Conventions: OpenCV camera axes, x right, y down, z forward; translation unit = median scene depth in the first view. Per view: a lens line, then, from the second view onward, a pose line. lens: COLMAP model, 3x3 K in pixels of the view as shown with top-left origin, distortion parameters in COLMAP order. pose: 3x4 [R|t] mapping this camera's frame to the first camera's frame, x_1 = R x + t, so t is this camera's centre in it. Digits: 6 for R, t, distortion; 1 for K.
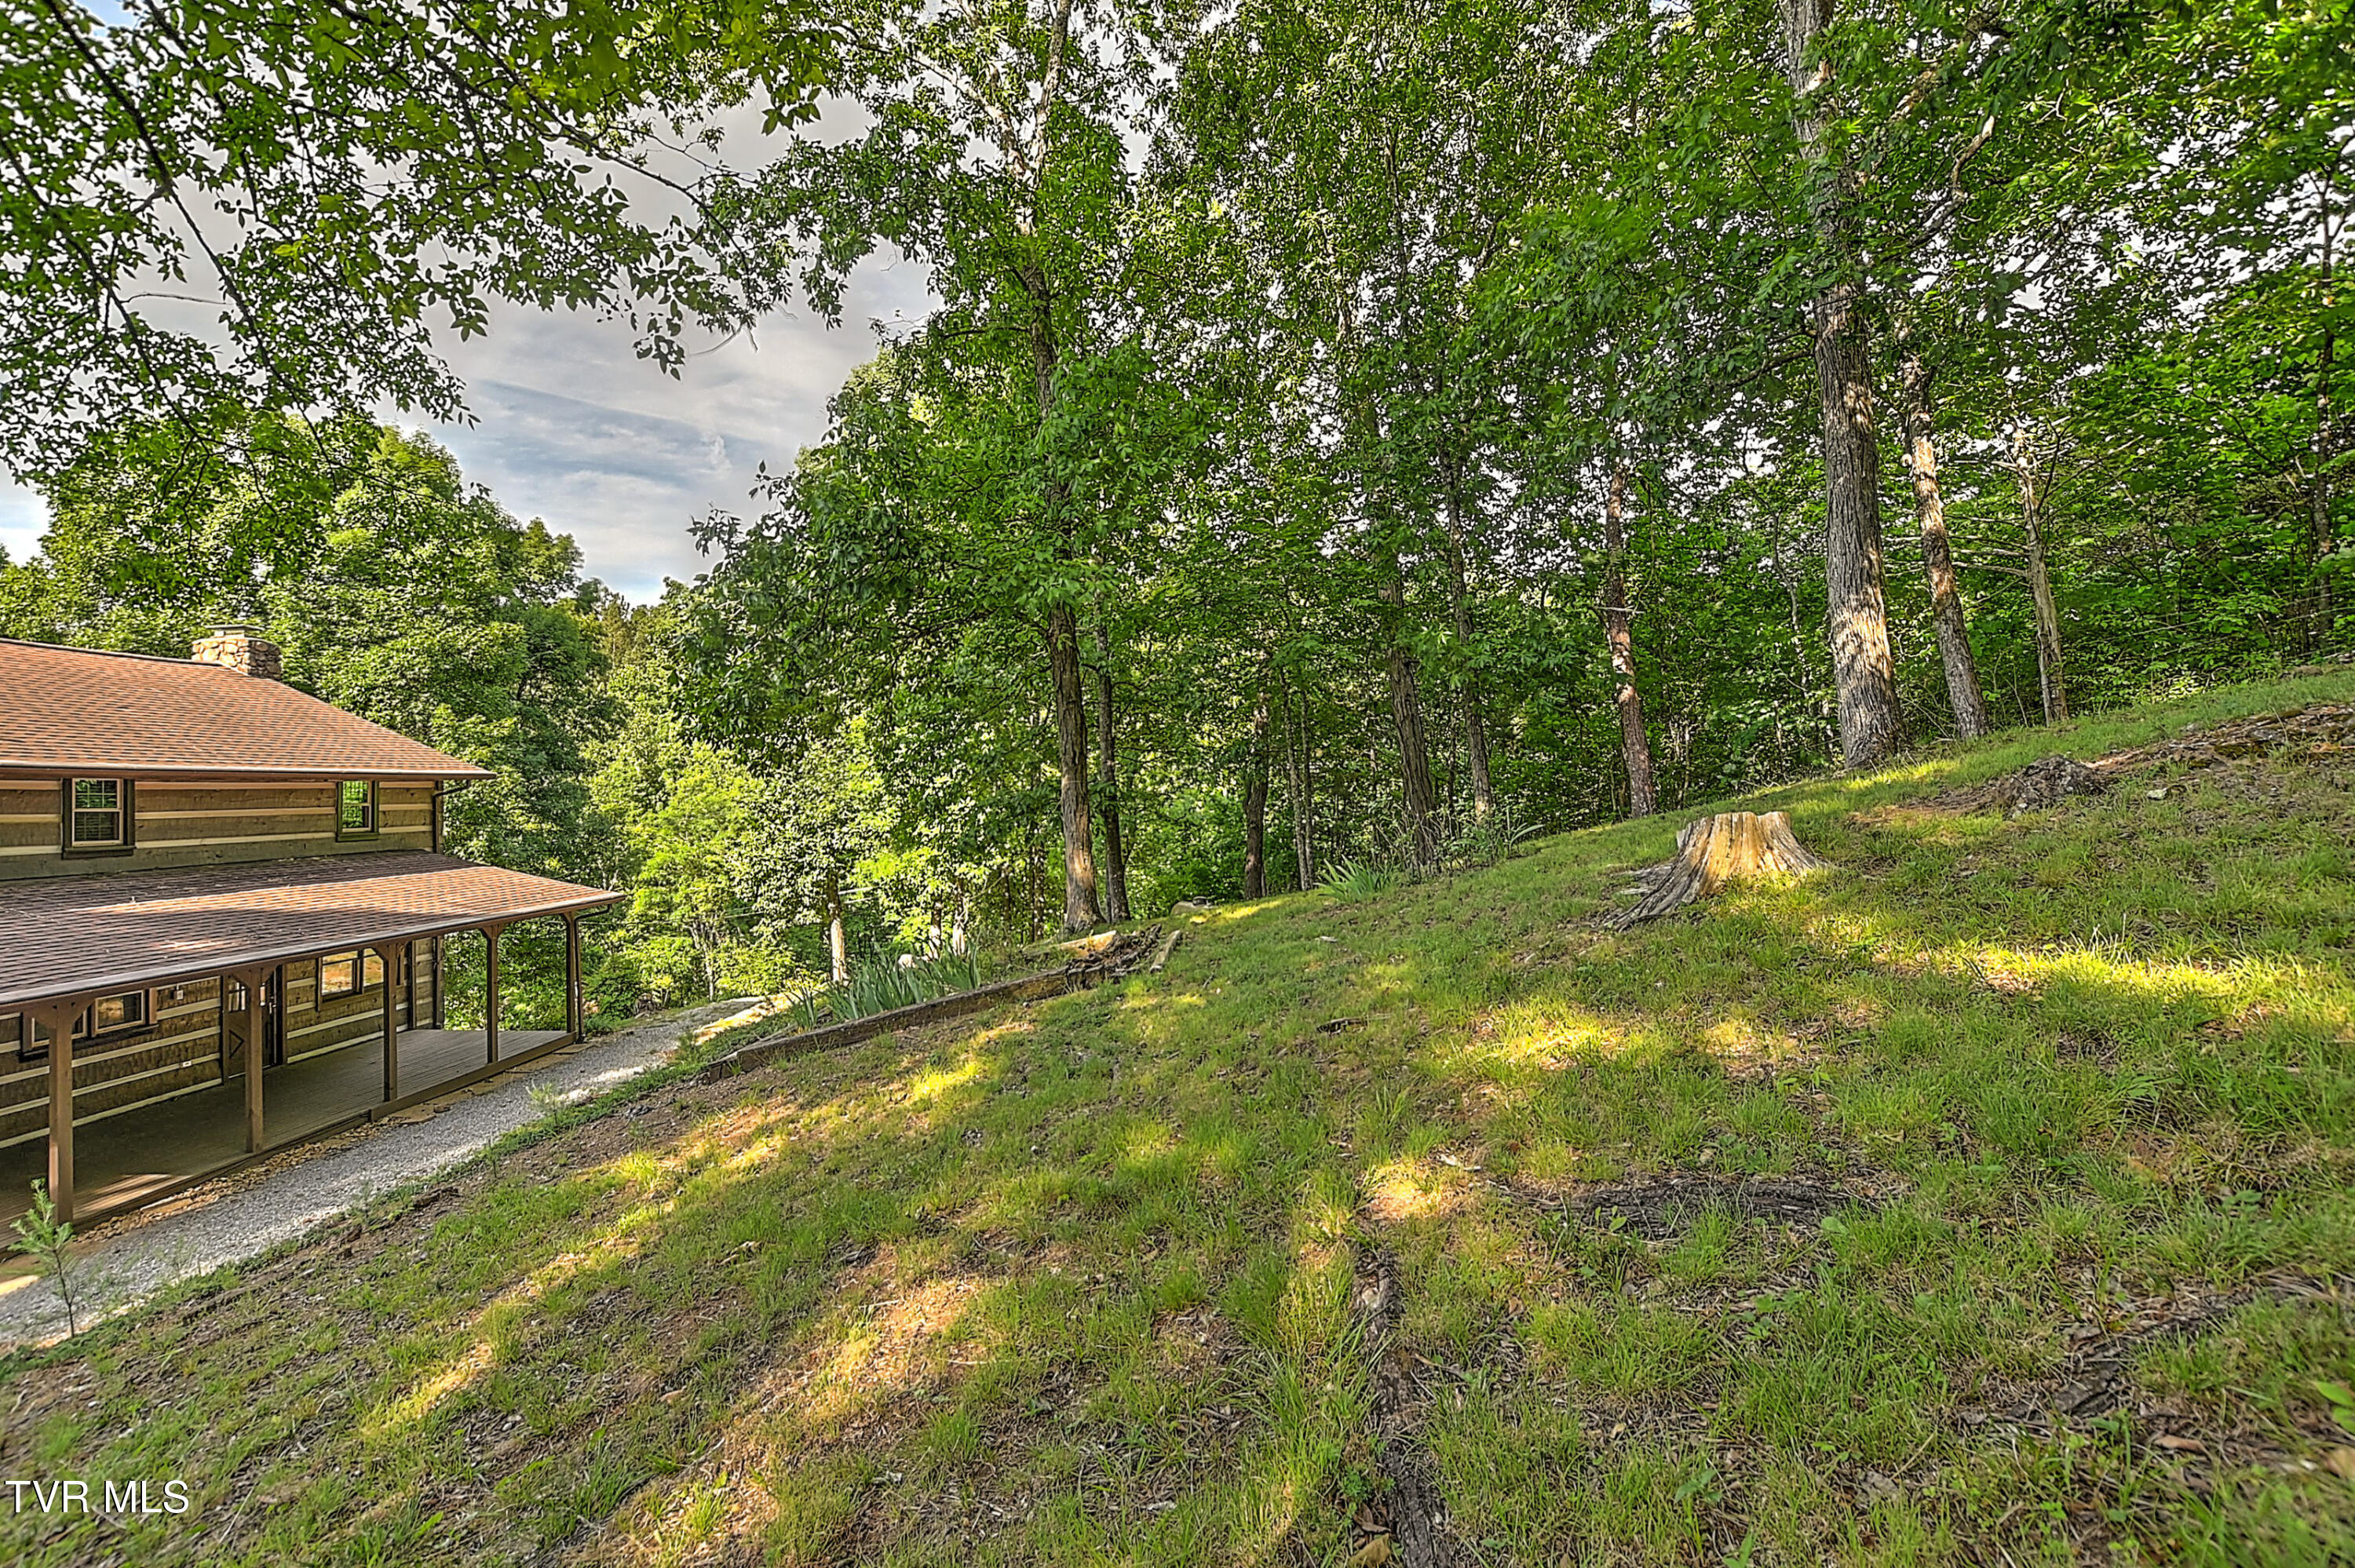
lens RADIAL K [[1238.2, 0, 1177.1], [0, 1238.2, 785.0], [0, 0, 1]] dist [0.008063, -0.000134]
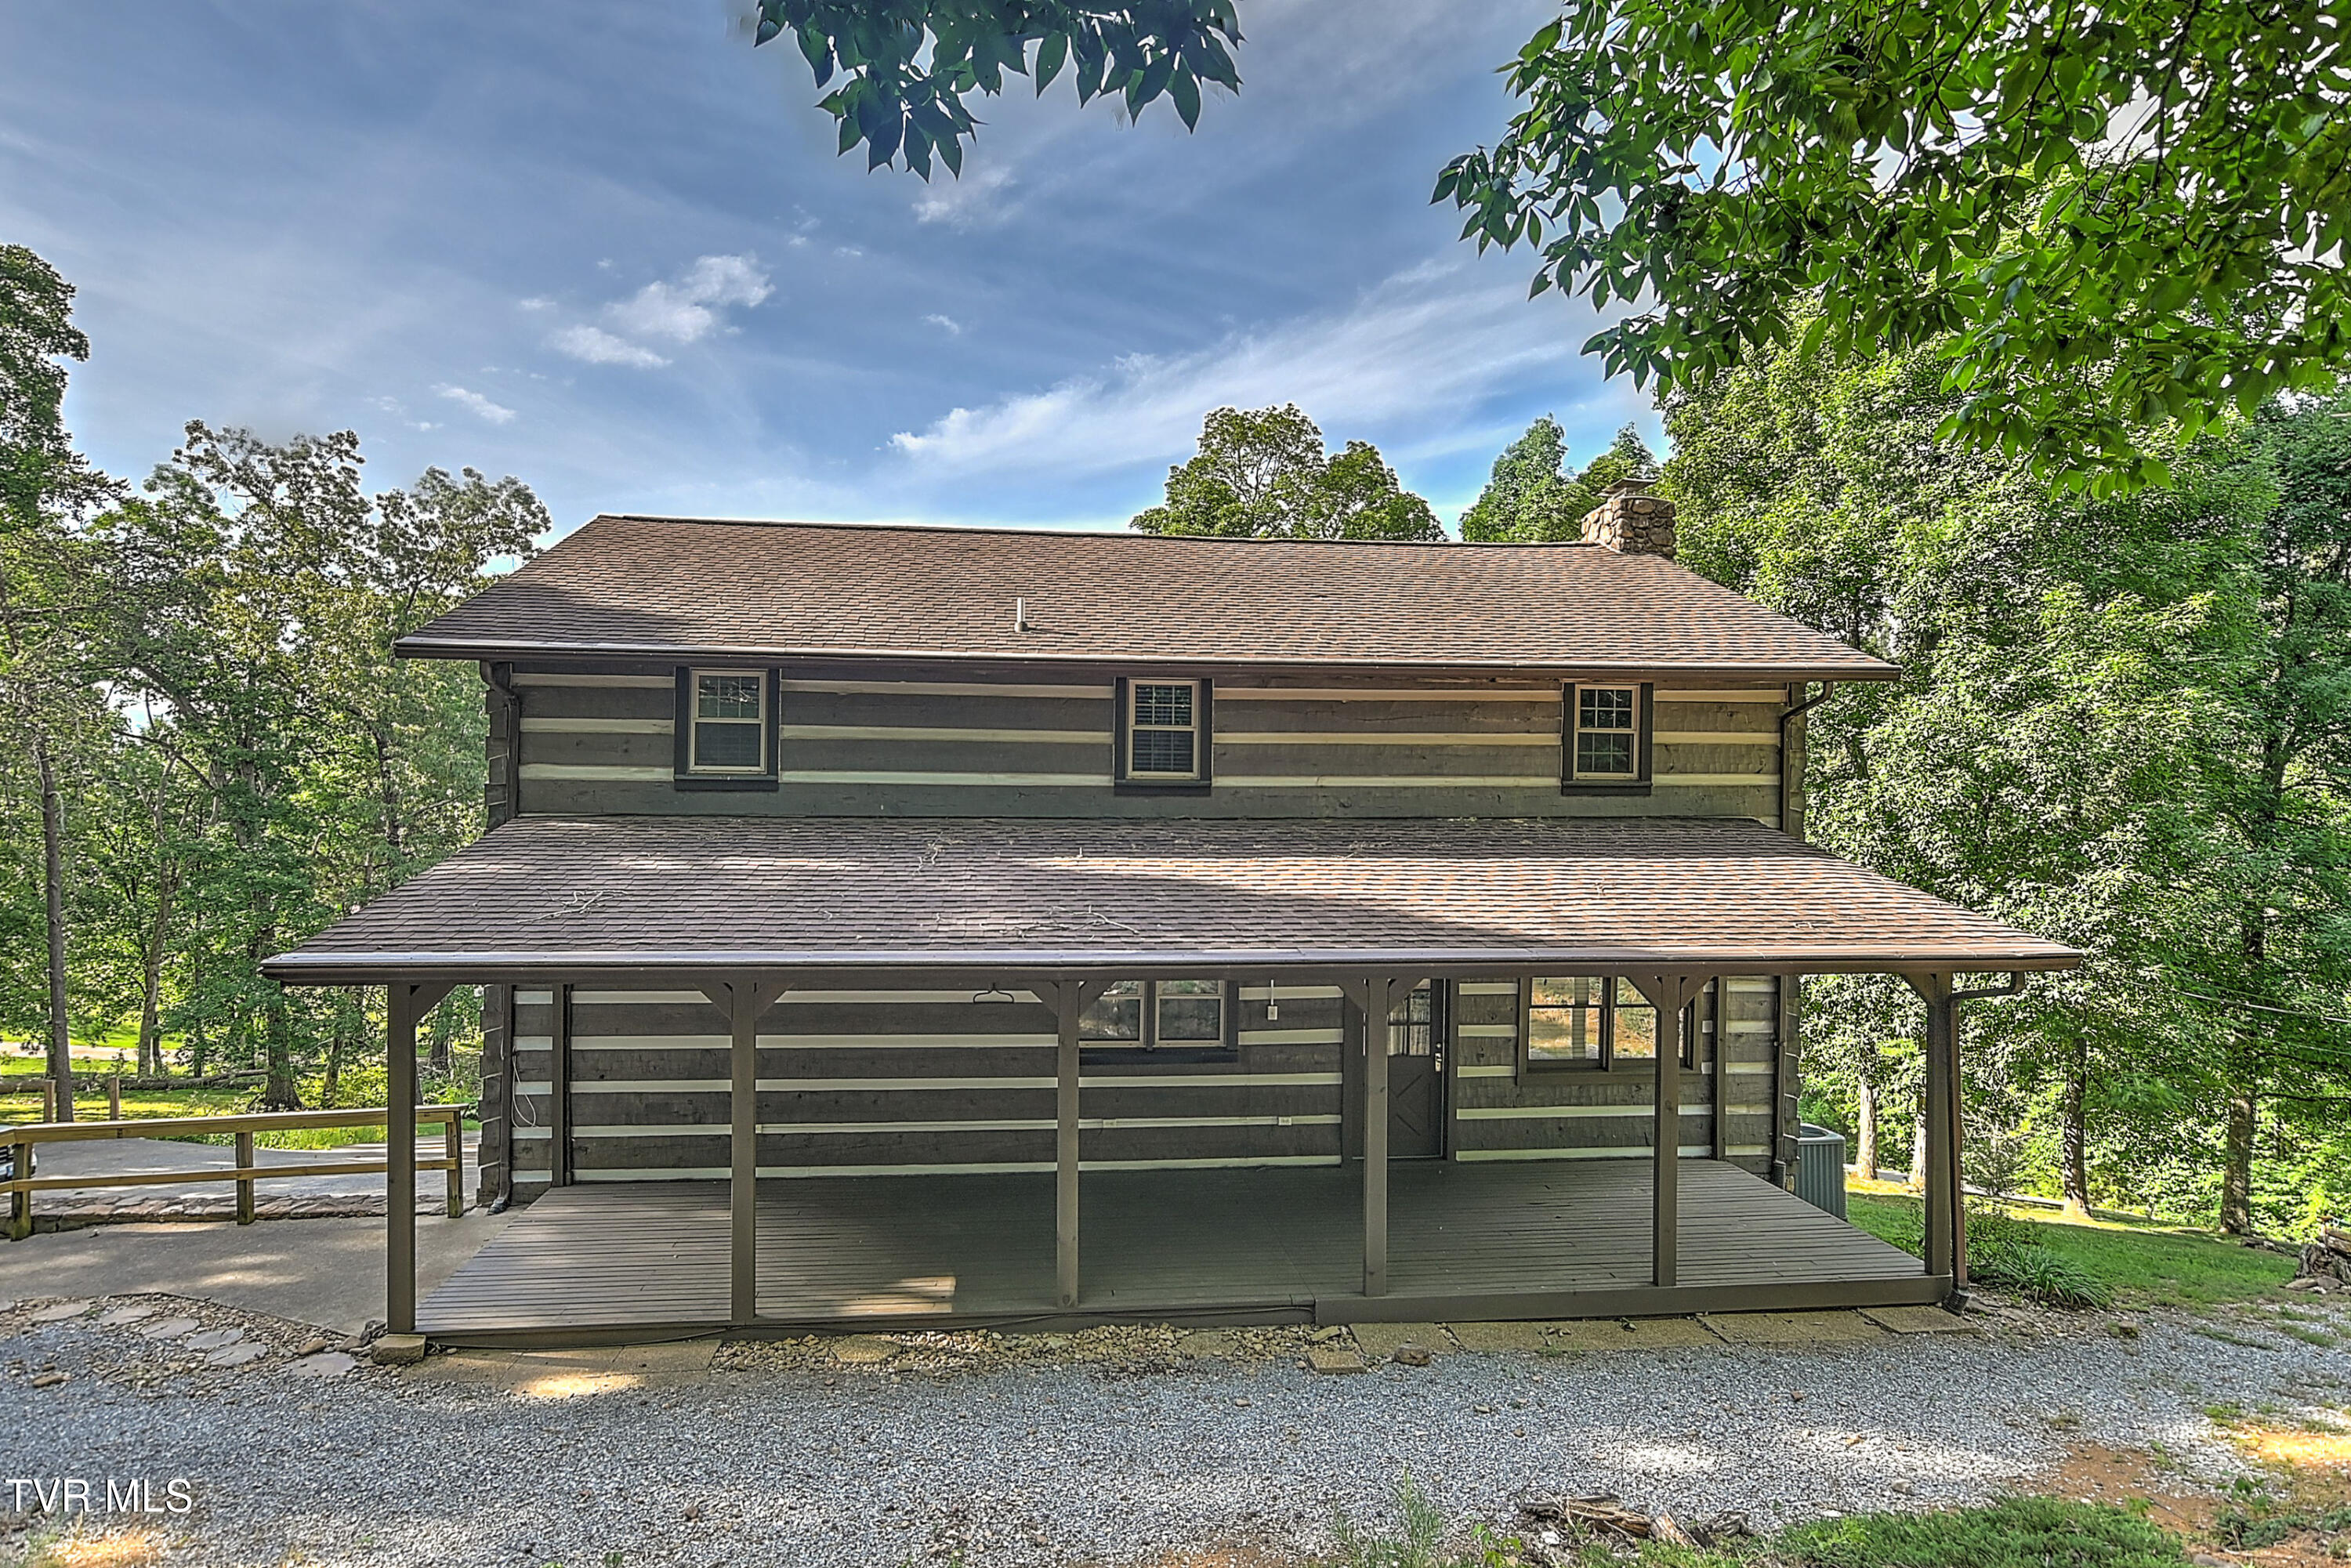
lens RADIAL K [[1236.3, 0, 1175.2], [0, 1236.3, 800.0], [0, 0, 1]] dist [0.008063, -0.000134]
pose [[0.162340, 0.011010, -0.986673, -0.162236], [-0.010152, 0.999903, 0.009488, 0.049255], [0.986683, 0.008476, 0.162436, 0.812751]]
